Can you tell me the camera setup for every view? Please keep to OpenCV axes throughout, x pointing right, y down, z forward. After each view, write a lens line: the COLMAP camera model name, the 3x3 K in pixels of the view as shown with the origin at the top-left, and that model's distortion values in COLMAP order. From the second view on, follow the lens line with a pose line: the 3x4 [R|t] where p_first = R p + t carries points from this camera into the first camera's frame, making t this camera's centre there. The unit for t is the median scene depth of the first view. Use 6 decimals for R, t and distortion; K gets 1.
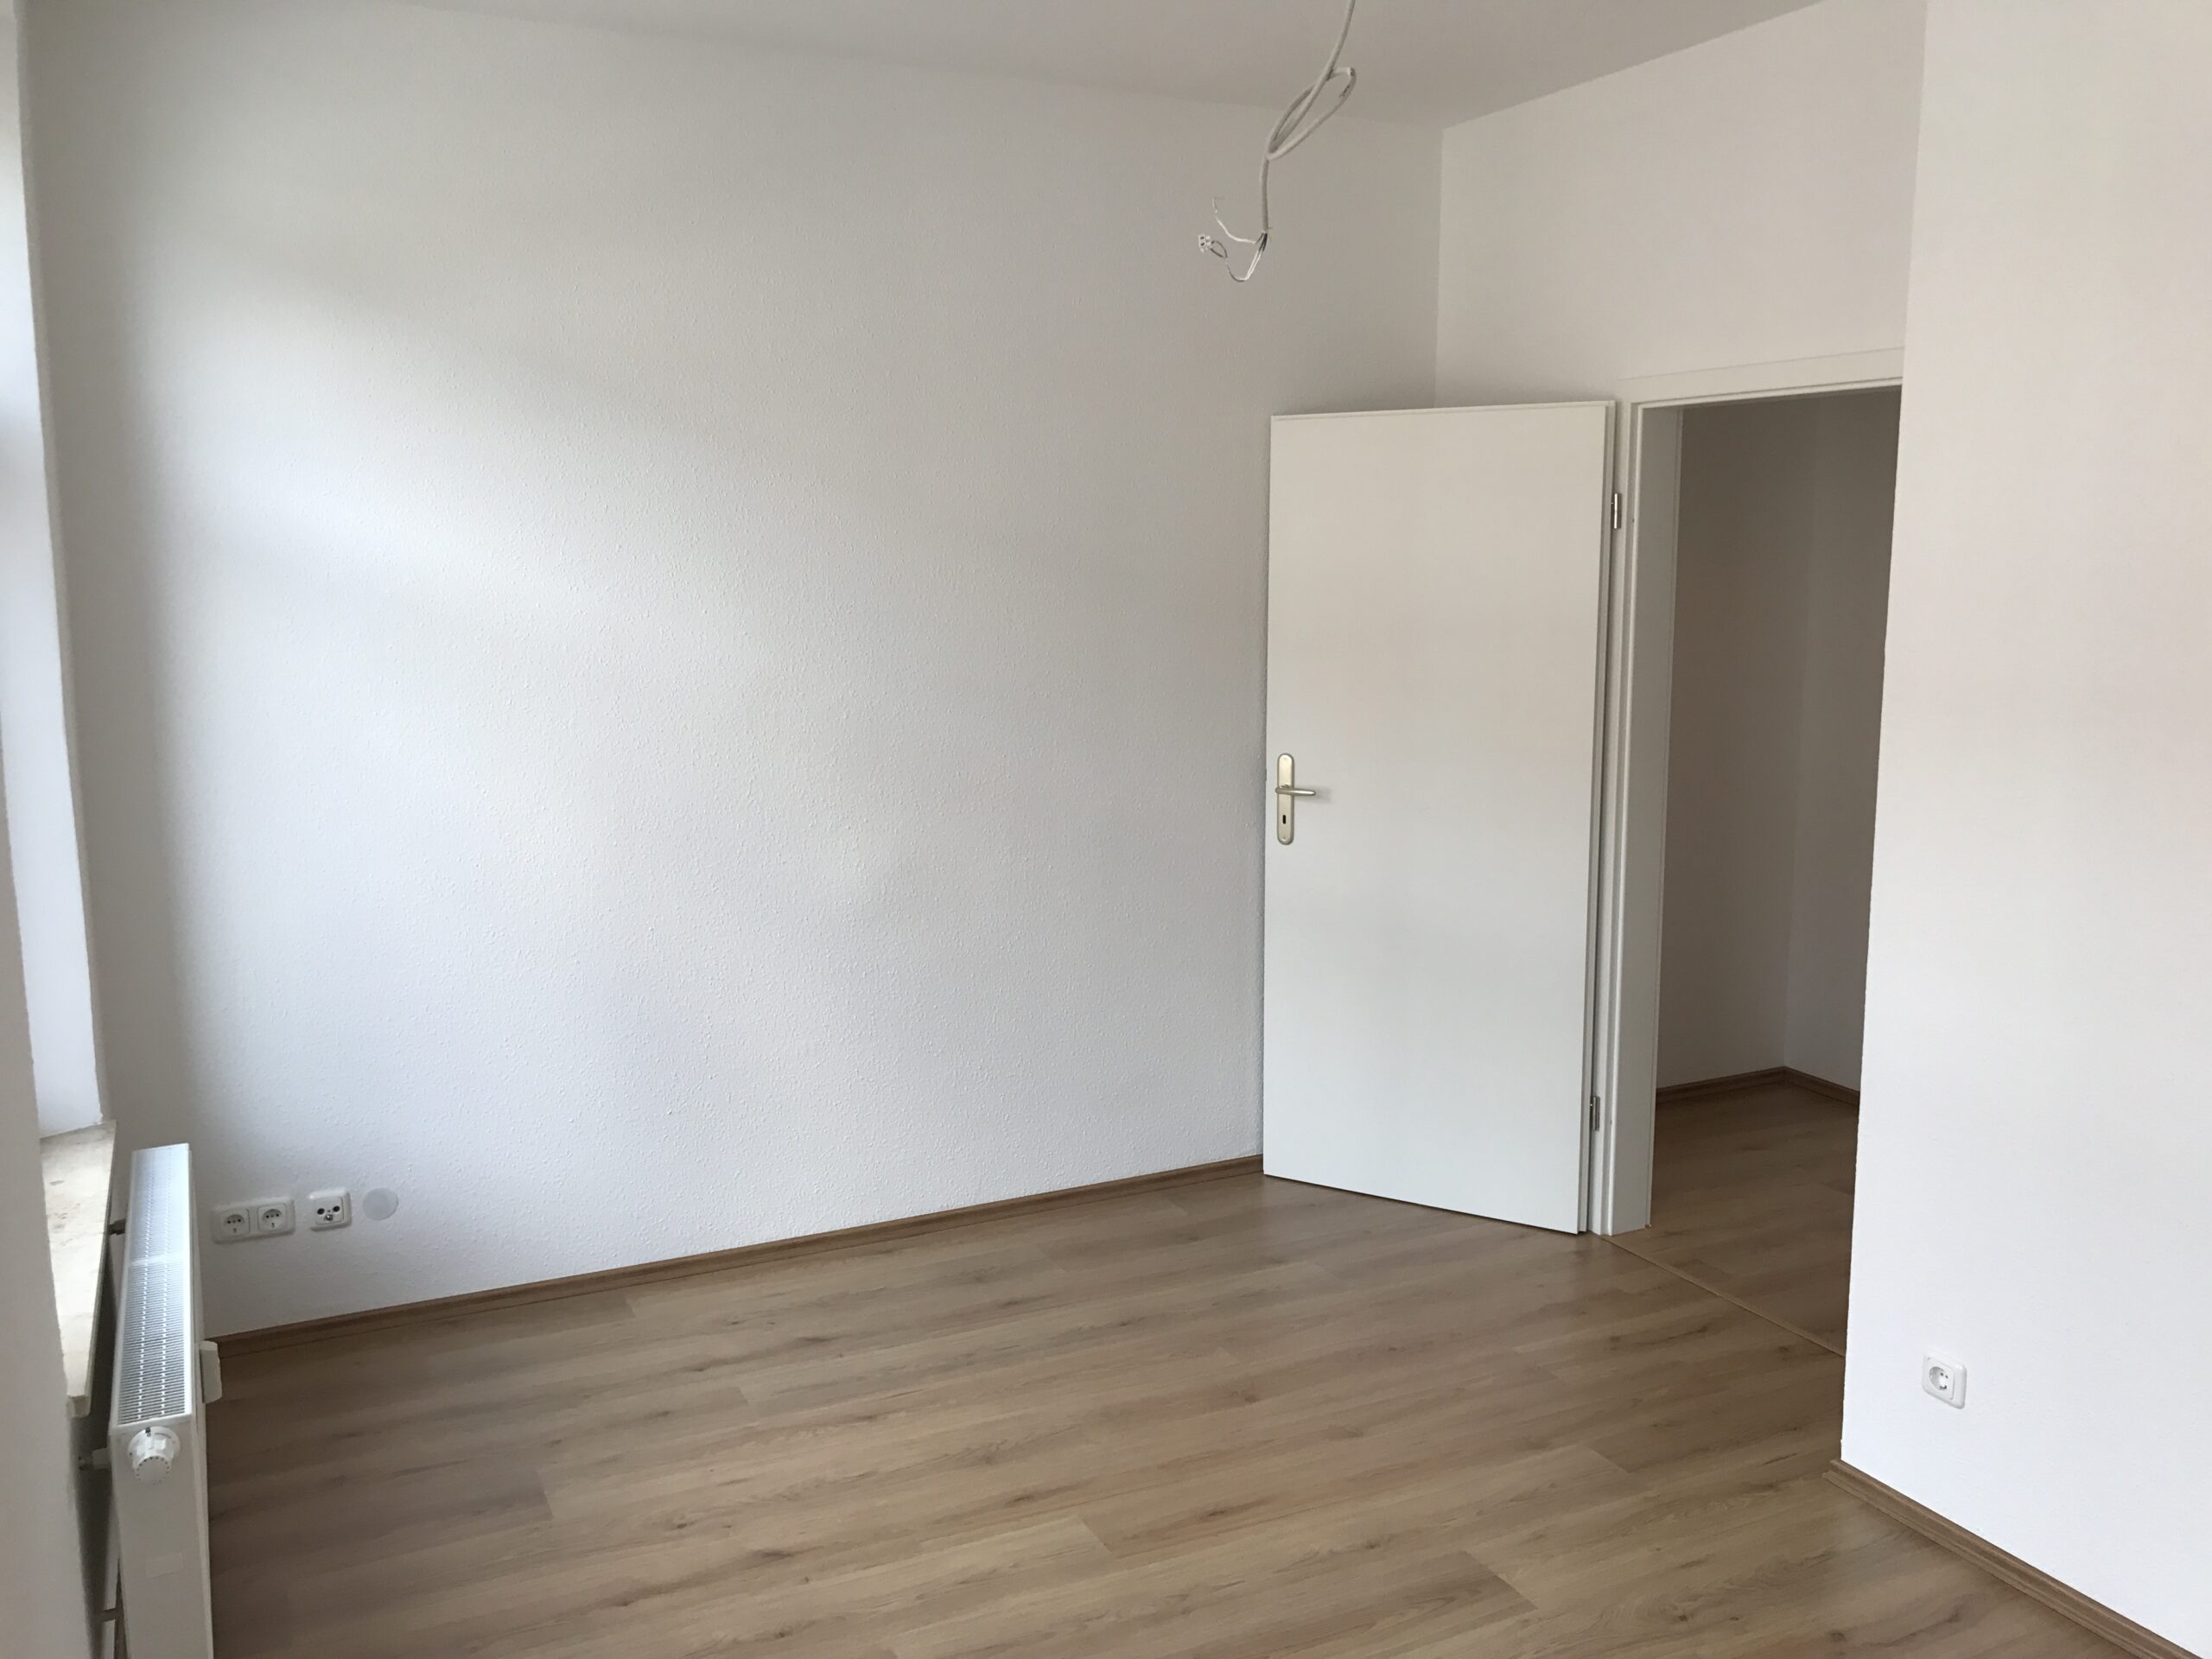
lens RADIAL K [[1829.9, 0, 1105.4], [0, 1829.9, 797.6], [0, 0, 1]] dist [0.026124, -0.013970]
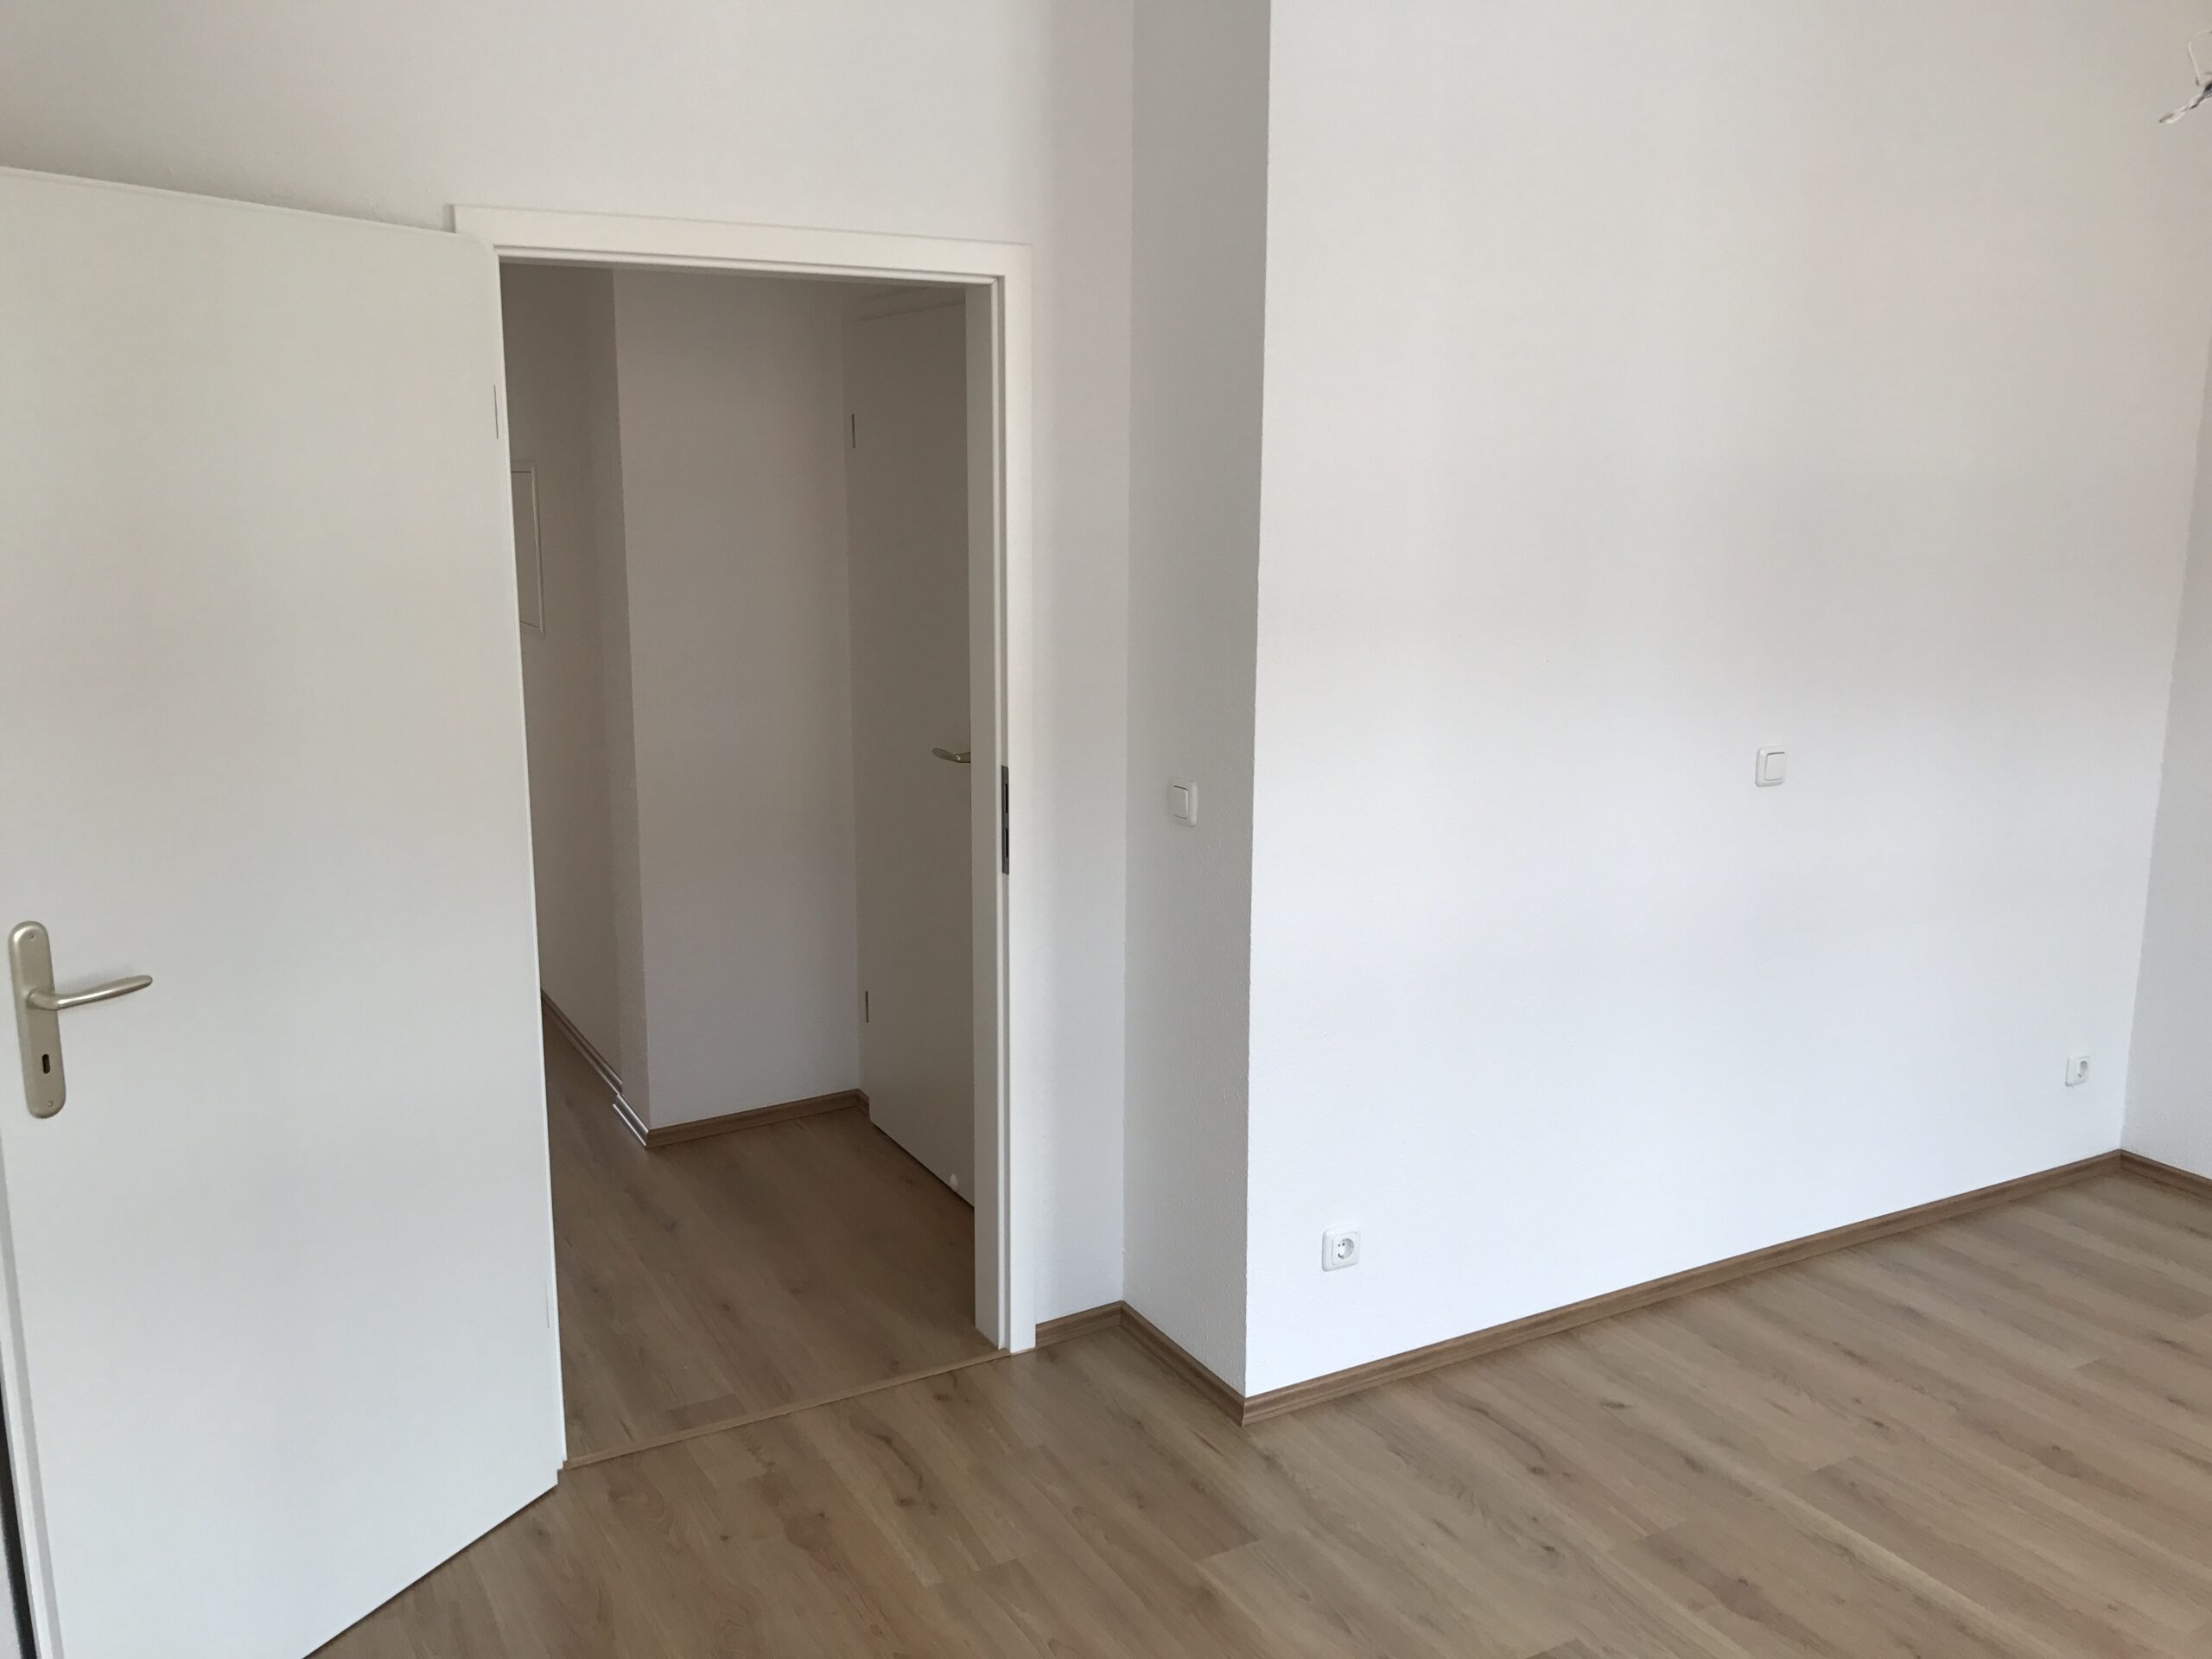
lens RADIAL K [[1813.9, 0, 1102.6], [0, 1813.9, 802.5], [0, 0, 1]] dist [0.022560, -0.010249]
pose [[-0.049369, -0.181585, 0.982135, -0.504845], [0.129749, 0.973836, 0.186572, -0.147683], [-0.990317, 0.136642, -0.024516, 1.059147]]
